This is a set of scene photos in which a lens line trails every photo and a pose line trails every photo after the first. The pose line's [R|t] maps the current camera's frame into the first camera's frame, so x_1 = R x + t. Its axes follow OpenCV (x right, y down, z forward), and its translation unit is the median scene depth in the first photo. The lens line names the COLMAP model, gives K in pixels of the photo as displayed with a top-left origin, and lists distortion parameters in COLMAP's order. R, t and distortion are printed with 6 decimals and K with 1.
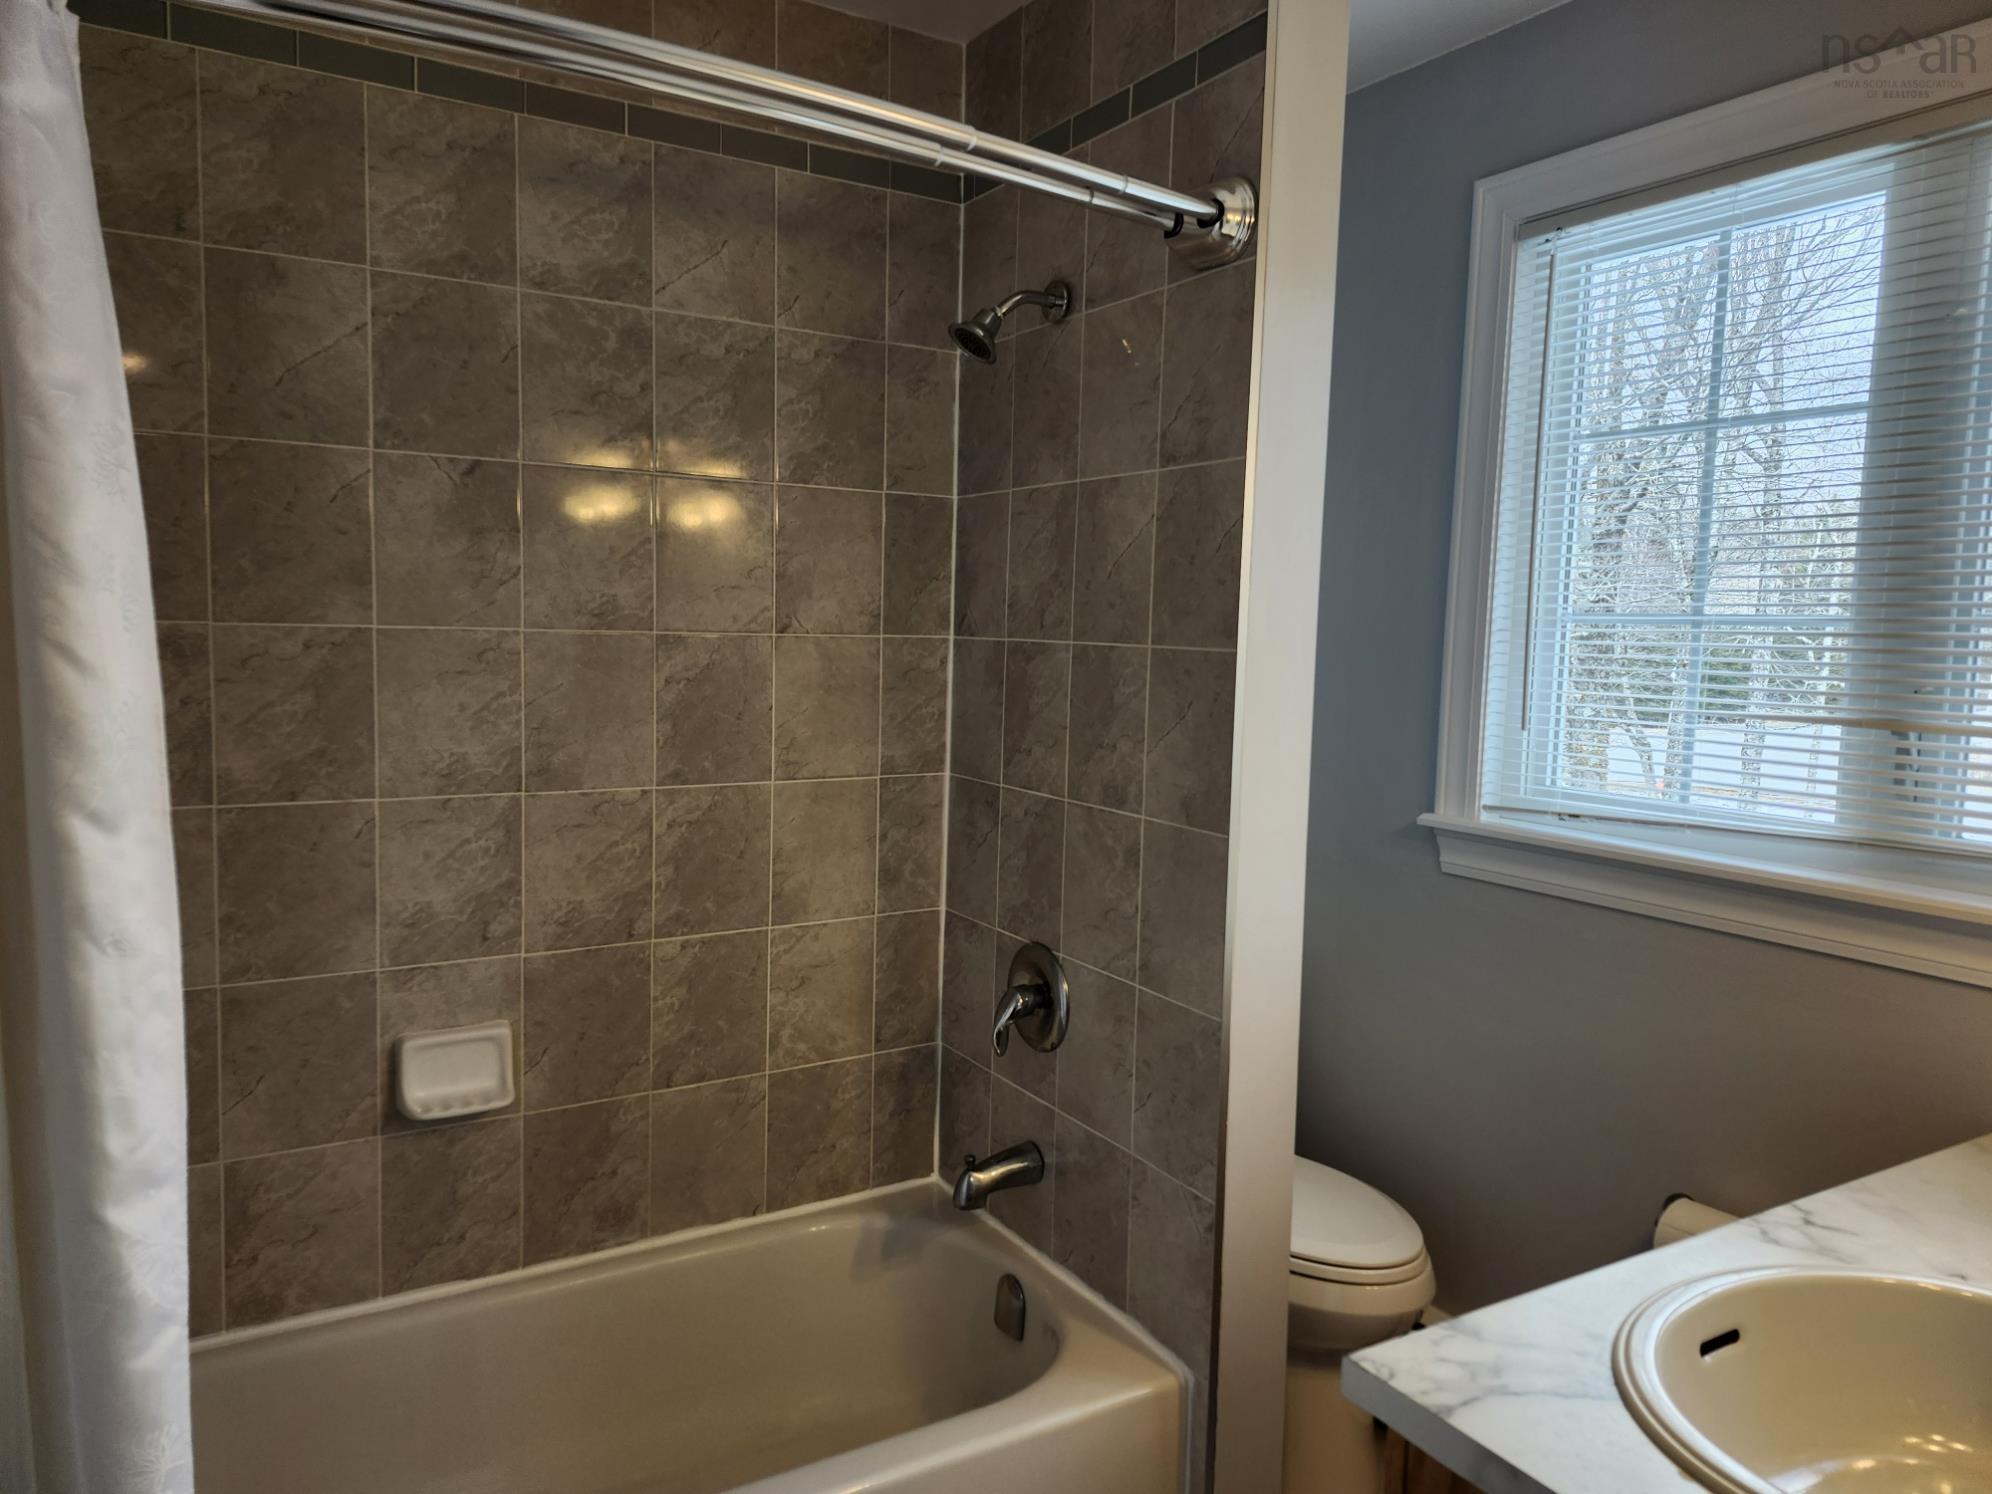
lens RADIAL K [[1377.4, 0, 987.9], [0, 1377.4, 743.2], [0, 0, 1]] dist [0.087895, -0.032056]
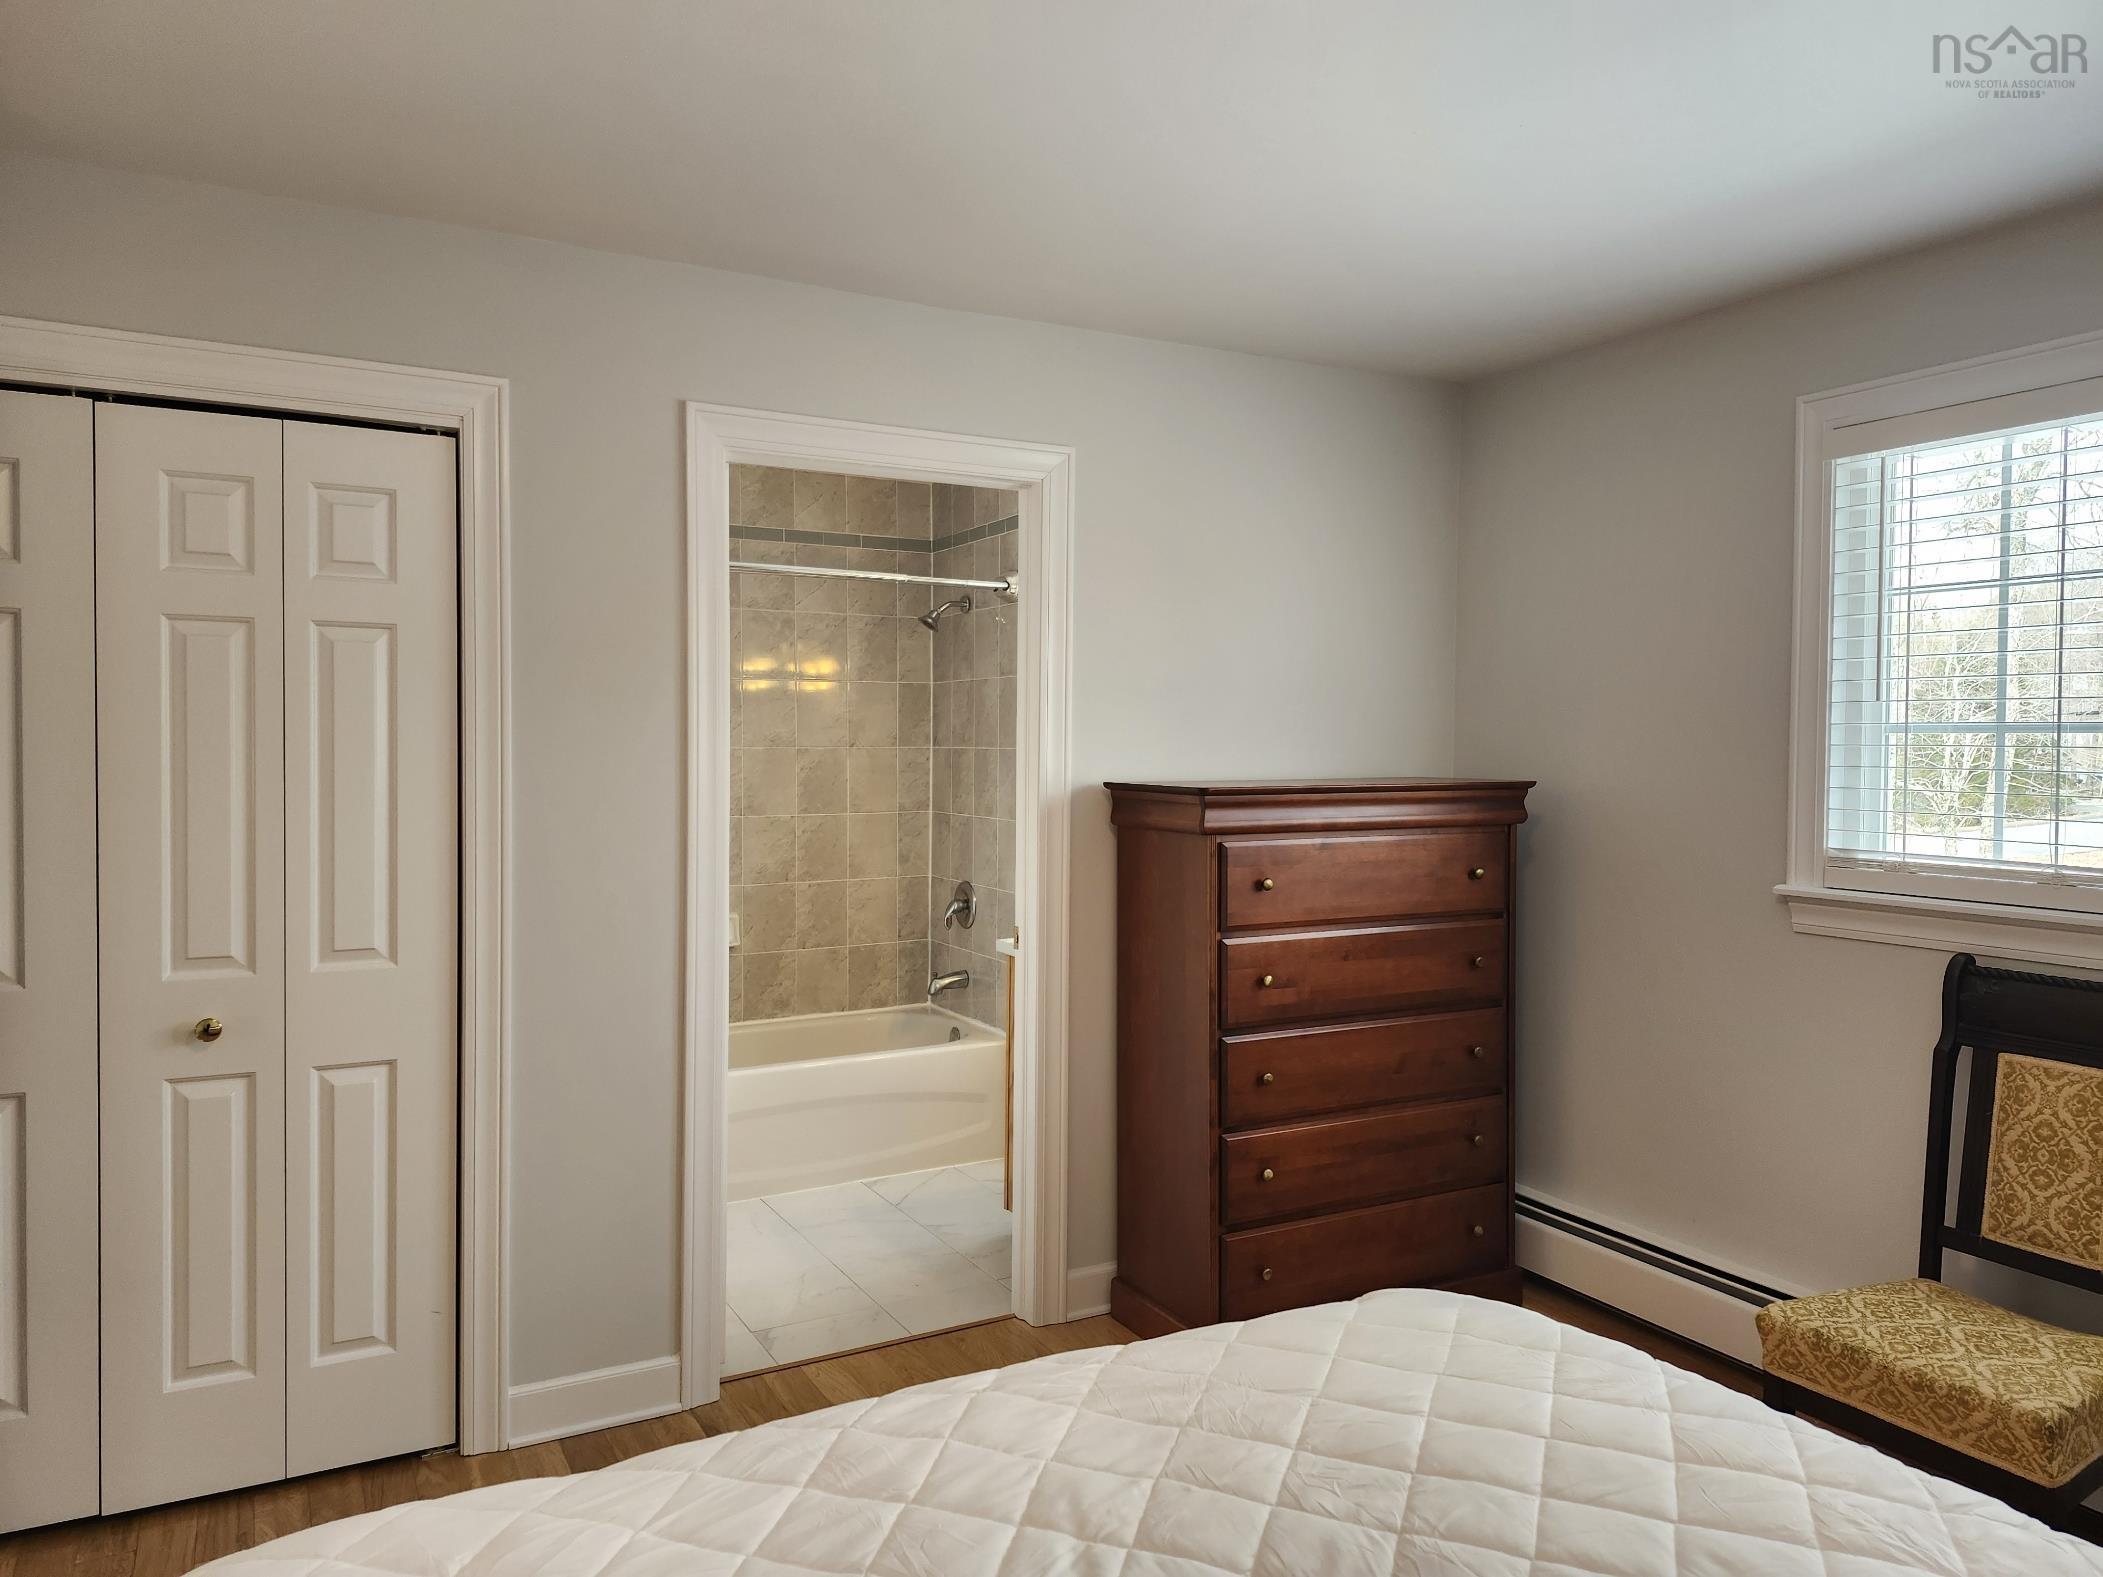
lens RADIAL K [[1454.1, 0, 1054.4], [0, 1454.1, 788.7], [0, 0, 1]] dist [0.087895, -0.032056]
pose [[0.998977, -0.020402, -0.040359, 0.275073], [0.018080, 0.998206, -0.057087, 0.129848], [0.041452, 0.056299, 0.997553, -1.348586]]
